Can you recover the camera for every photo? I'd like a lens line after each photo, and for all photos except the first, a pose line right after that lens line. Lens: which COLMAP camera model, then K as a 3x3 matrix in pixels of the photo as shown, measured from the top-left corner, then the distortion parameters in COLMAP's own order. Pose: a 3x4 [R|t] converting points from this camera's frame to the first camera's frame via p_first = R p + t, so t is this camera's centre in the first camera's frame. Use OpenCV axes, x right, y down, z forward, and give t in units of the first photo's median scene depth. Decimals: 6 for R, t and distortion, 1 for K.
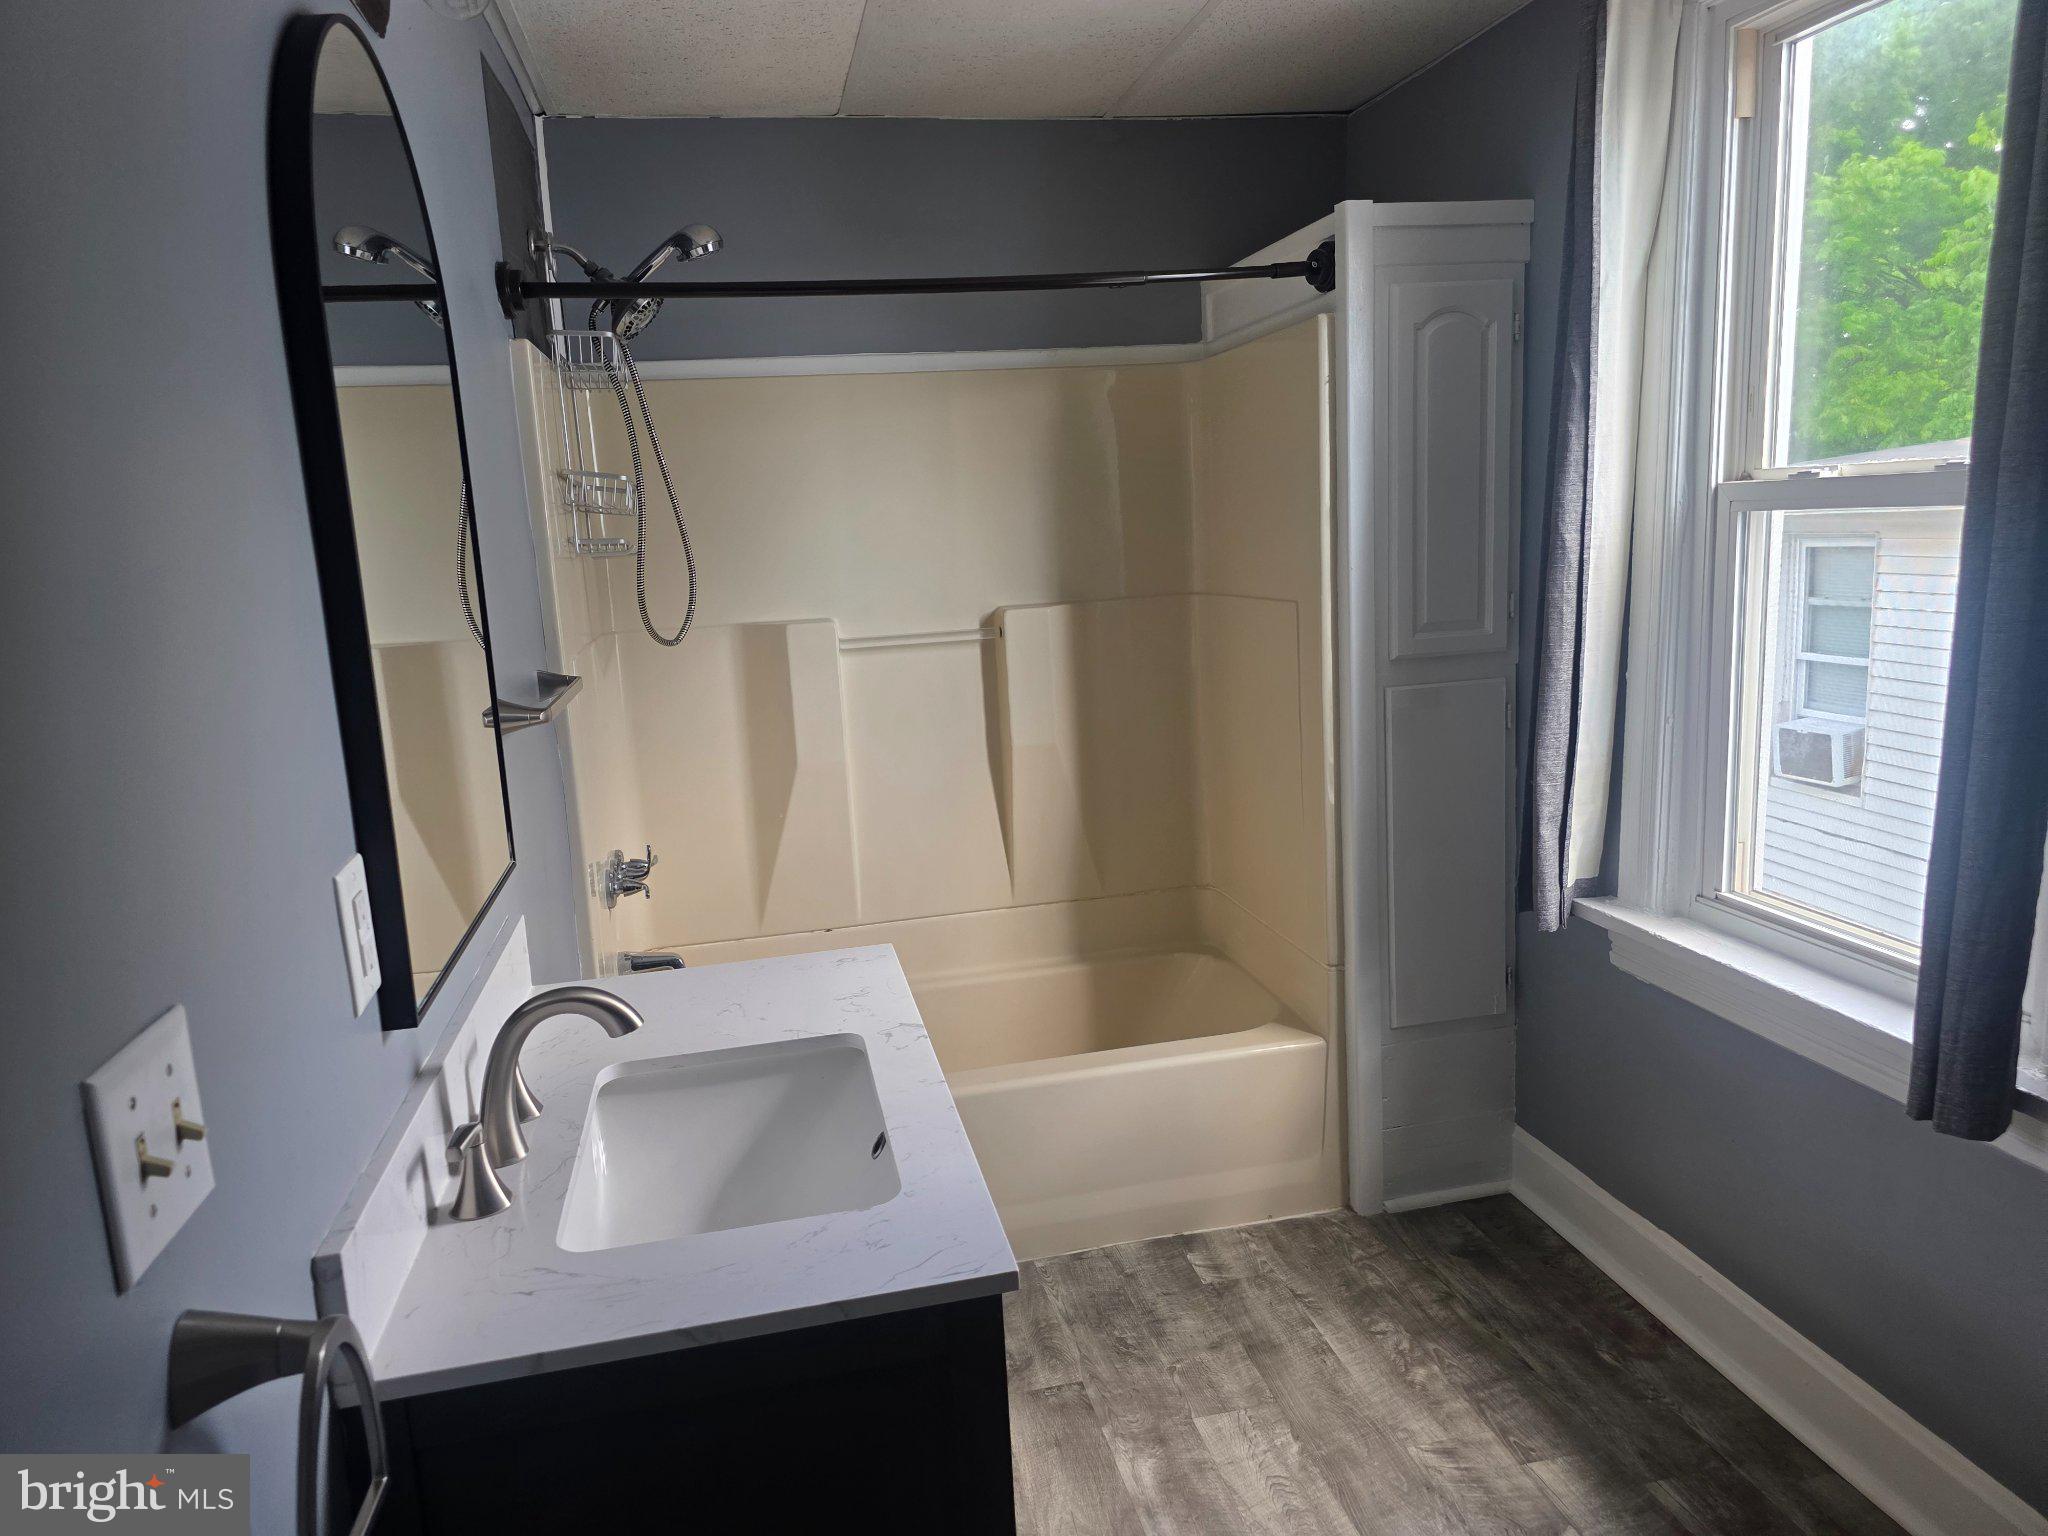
lens RADIAL K [[1381.3, 0, 1025.8], [0, 1381.3, 765.3], [0, 0, 1]] dist [0.042228, -0.034309]
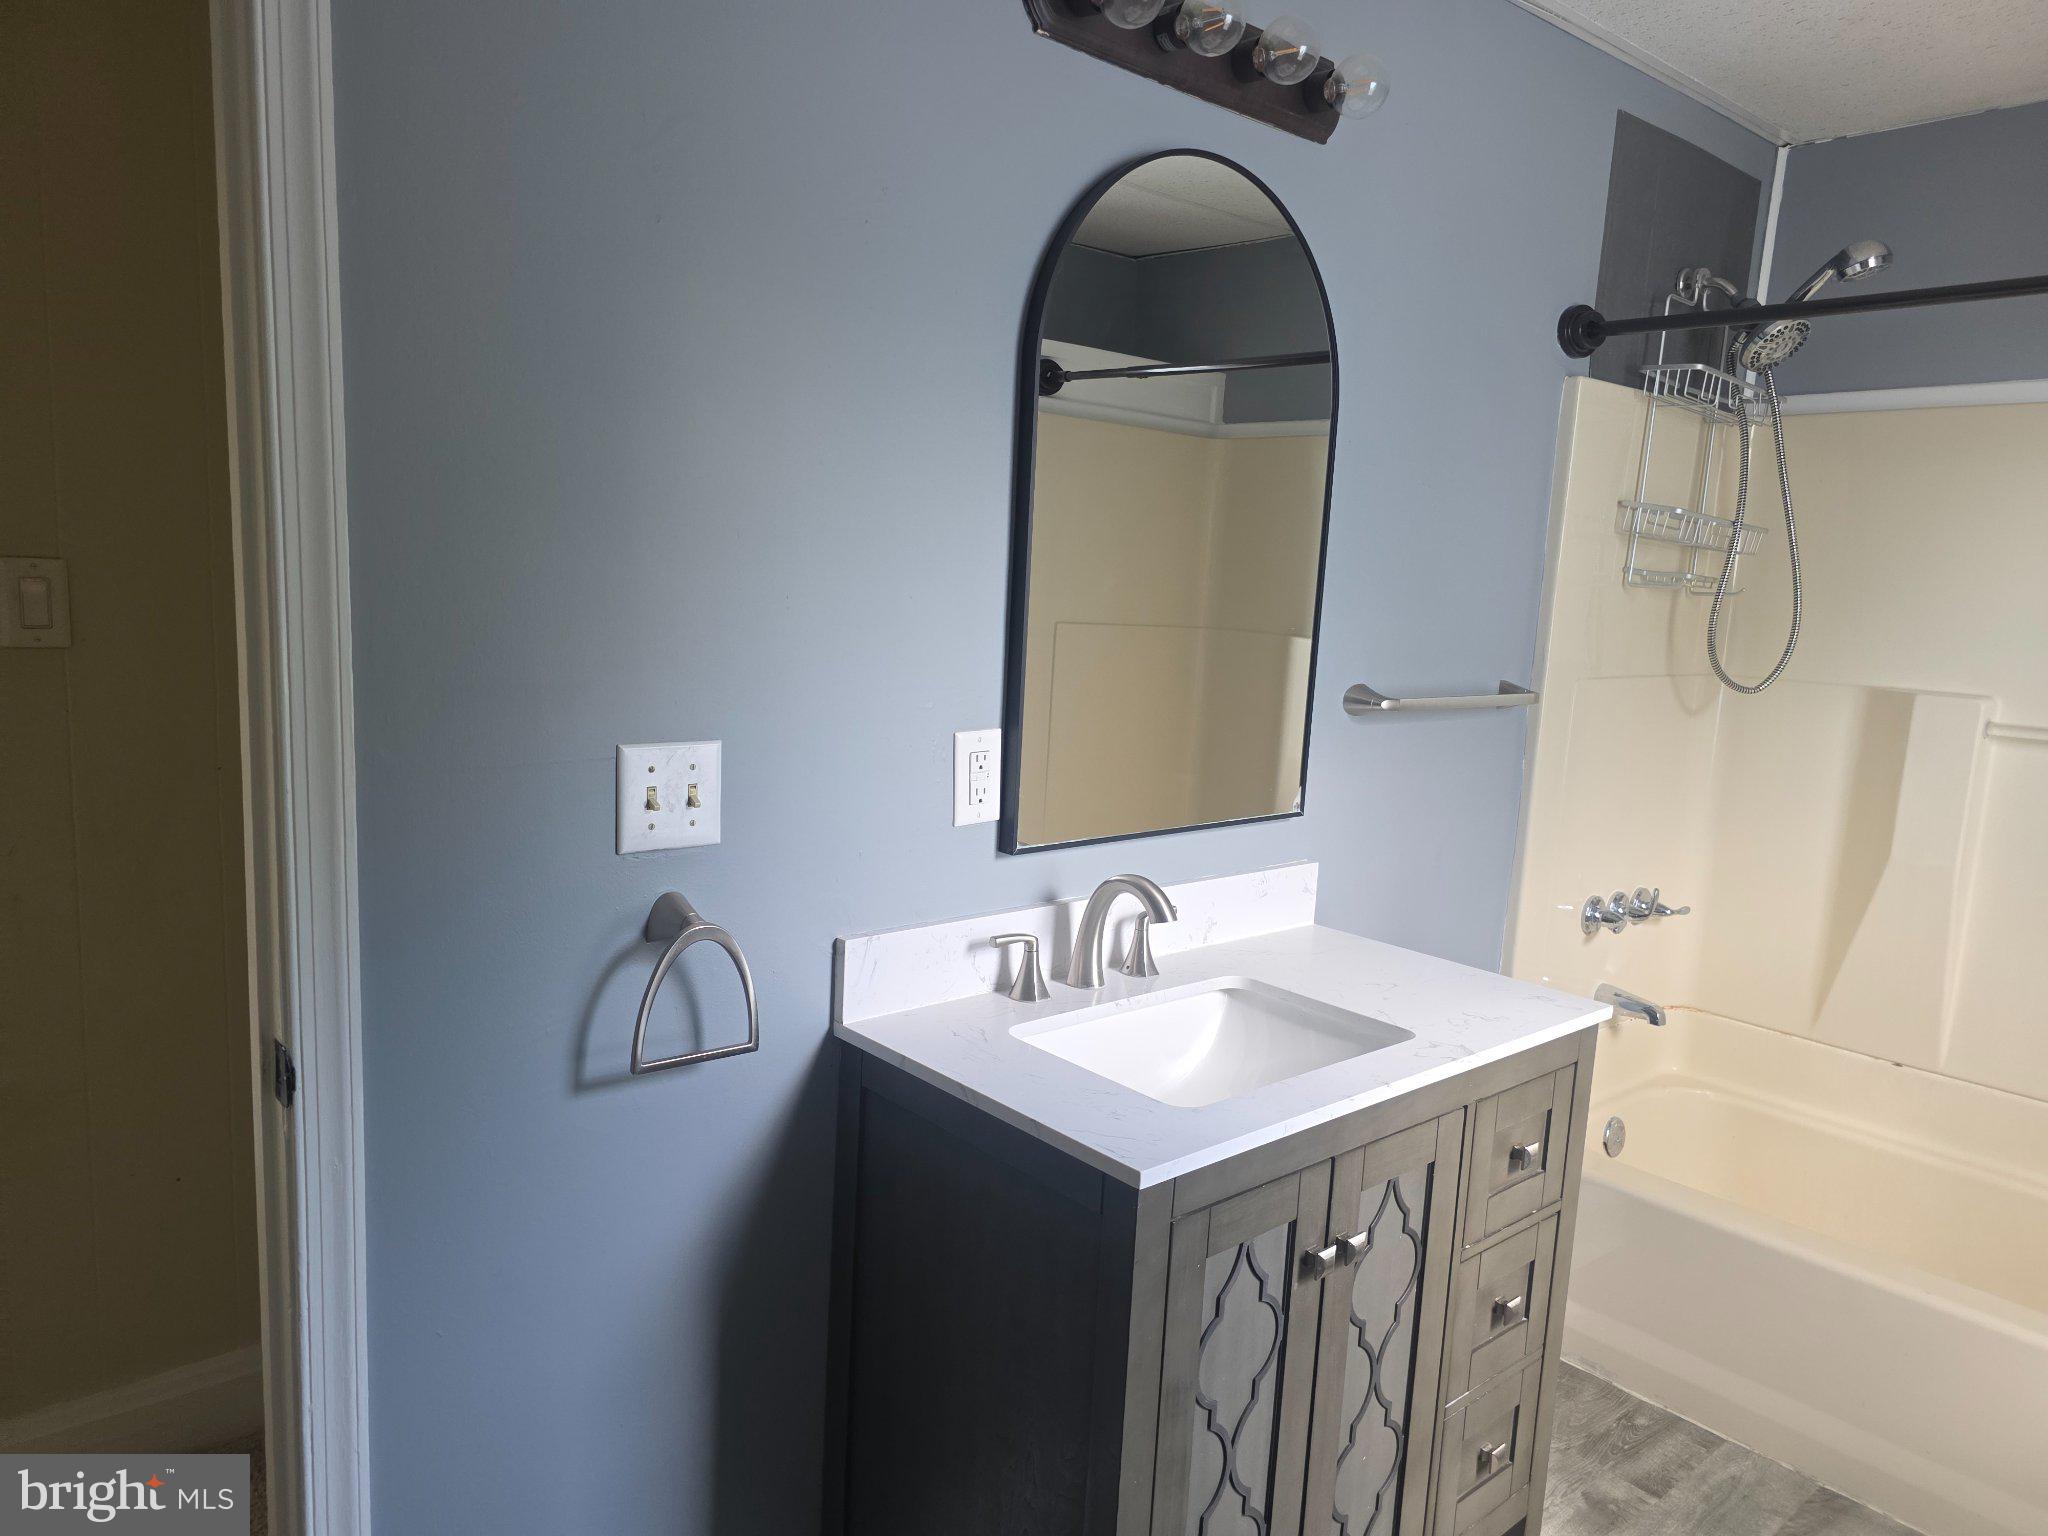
lens RADIAL K [[1381.3, 0, 1024.5], [0, 1381.3, 780.0], [0, 0, 1]] dist [0.042228, -0.034309]
pose [[0.483113, 0.205159, -0.851183, 0.348113], [-0.228063, 0.968087, 0.103893, -0.017317], [0.845334, 0.143931, 0.514485, 0.118596]]
